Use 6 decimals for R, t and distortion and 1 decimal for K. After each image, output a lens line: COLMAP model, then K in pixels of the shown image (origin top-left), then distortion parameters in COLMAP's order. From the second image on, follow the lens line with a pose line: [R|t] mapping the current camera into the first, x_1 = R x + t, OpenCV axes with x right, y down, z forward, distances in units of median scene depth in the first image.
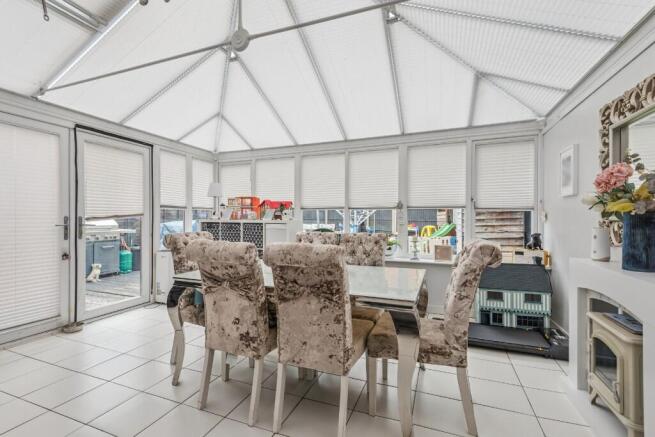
lens RADIAL K [[295.2, 0, 327.5], [0, 295.2, 218.5], [0, 0, 1]] dist [0.002789, 0.000595]
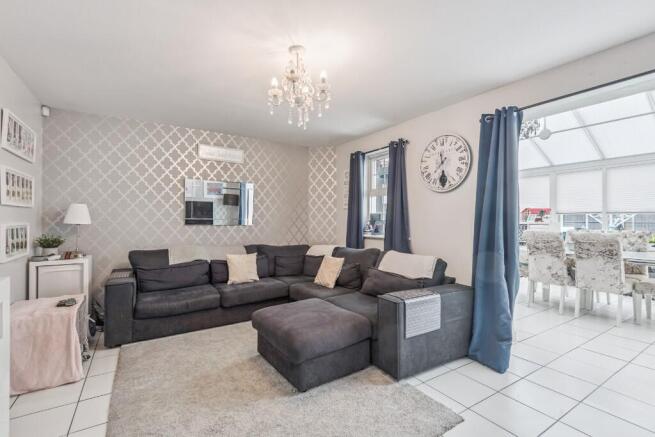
lens RADIAL K [[295.2, 0, 327.5], [0, 295.2, 218.5], [0, 0, 1]] dist [0.002789, 0.000595]
pose [[0.802645, -0.004522, -0.596439, -0.217148], [-0.000419, 0.999967, -0.008146, -0.000168], [0.596456, 0.006789, 0.802617, -1.189434]]
